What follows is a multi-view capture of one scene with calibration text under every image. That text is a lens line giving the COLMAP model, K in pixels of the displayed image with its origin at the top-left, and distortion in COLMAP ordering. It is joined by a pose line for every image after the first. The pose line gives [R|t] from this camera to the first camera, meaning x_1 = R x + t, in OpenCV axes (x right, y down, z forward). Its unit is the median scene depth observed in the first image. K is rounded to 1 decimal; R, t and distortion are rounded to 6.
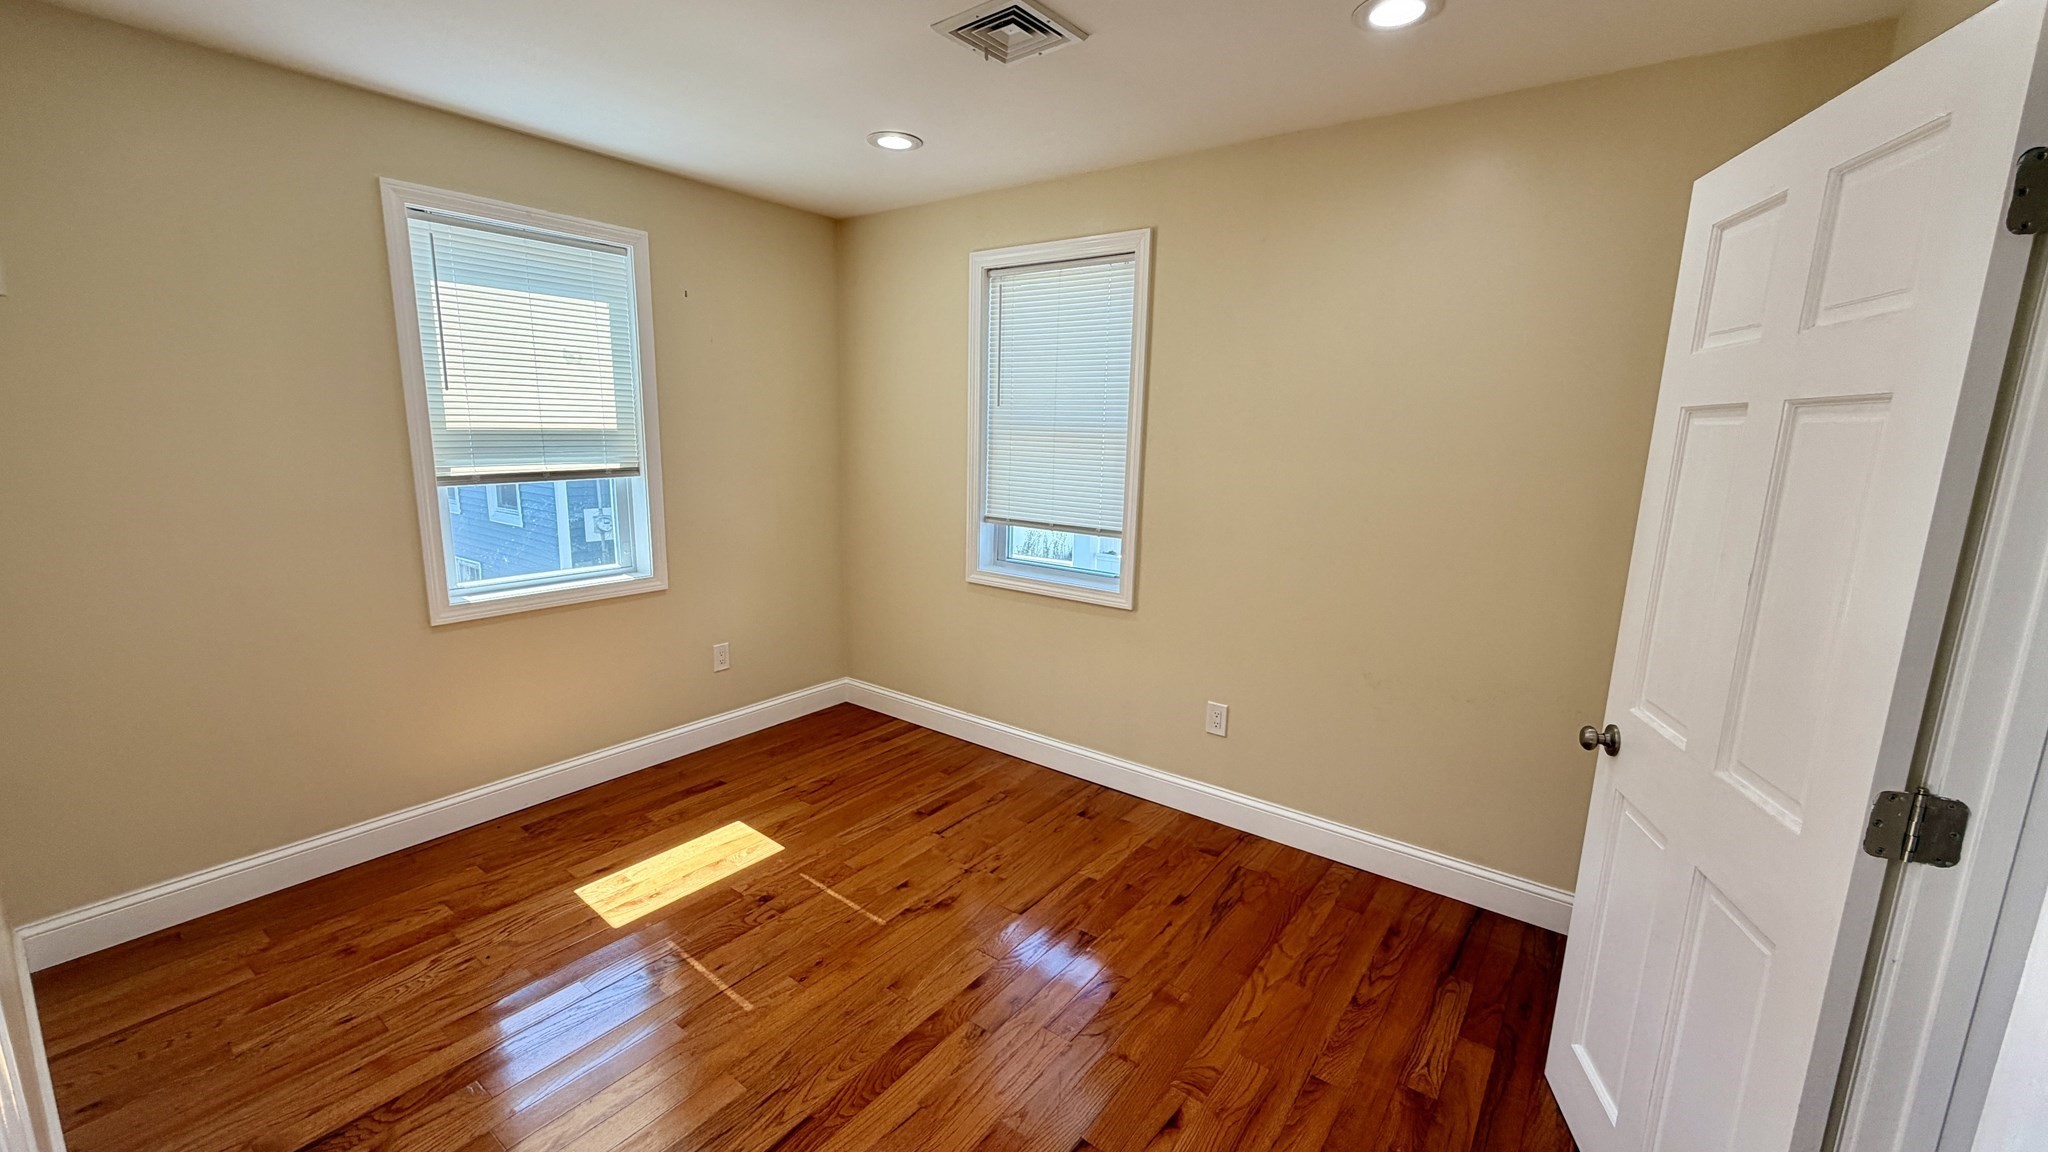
lens RADIAL K [[823.8, 0, 1026.5], [0, 823.8, 589.2], [0, 0, 1]] dist [0.000005, 0.000220]
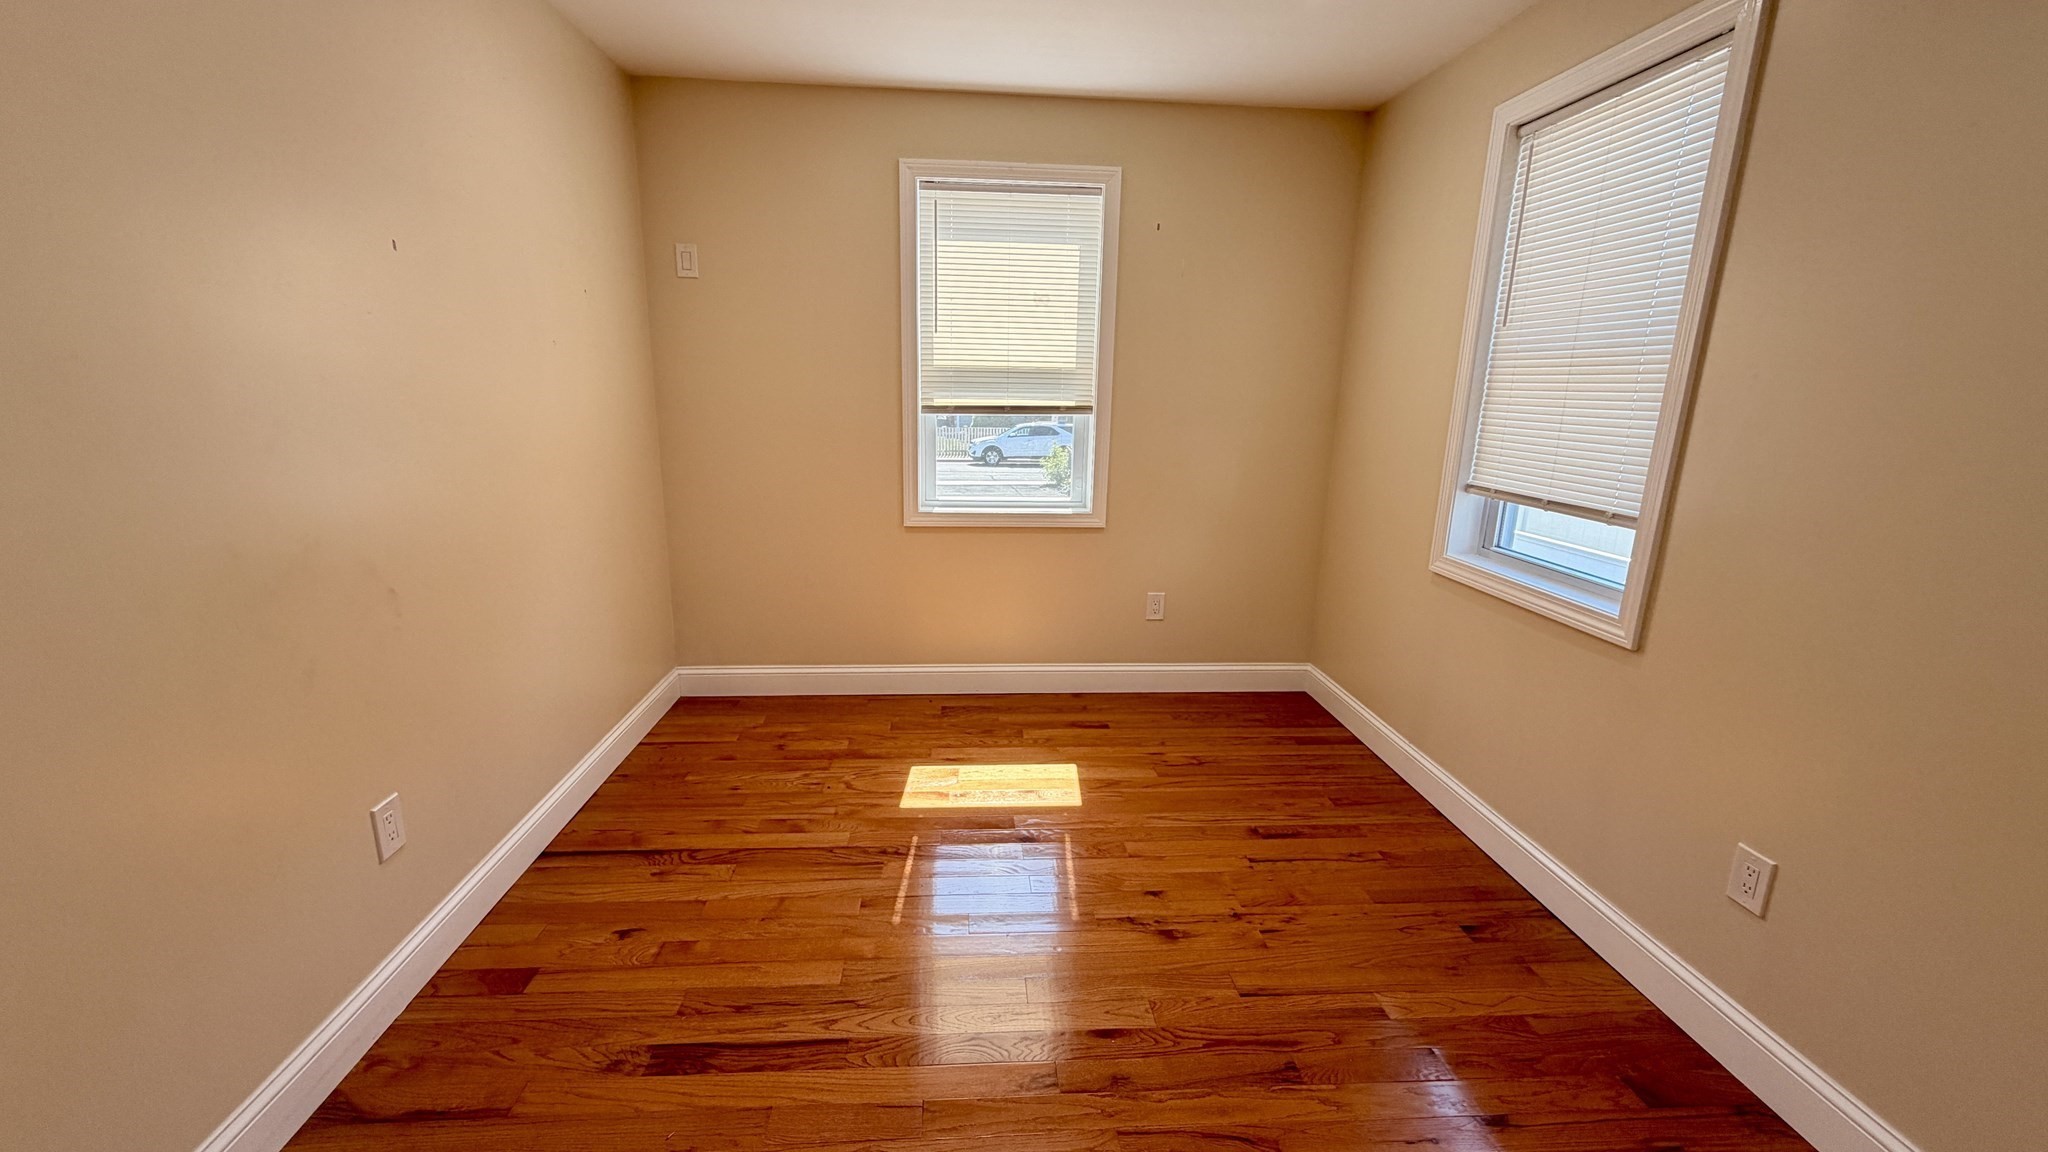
lens RADIAL K [[823.8, 0, 1026.5], [0, 823.8, 589.2], [0, 0, 1]] dist [0.000005, 0.000220]
pose [[0.646484, 0.173848, -0.742856, 0.294193], [-0.155294, 0.983293, 0.094969, -0.007421], [0.746955, 0.053965, 0.662681, 0.278262]]
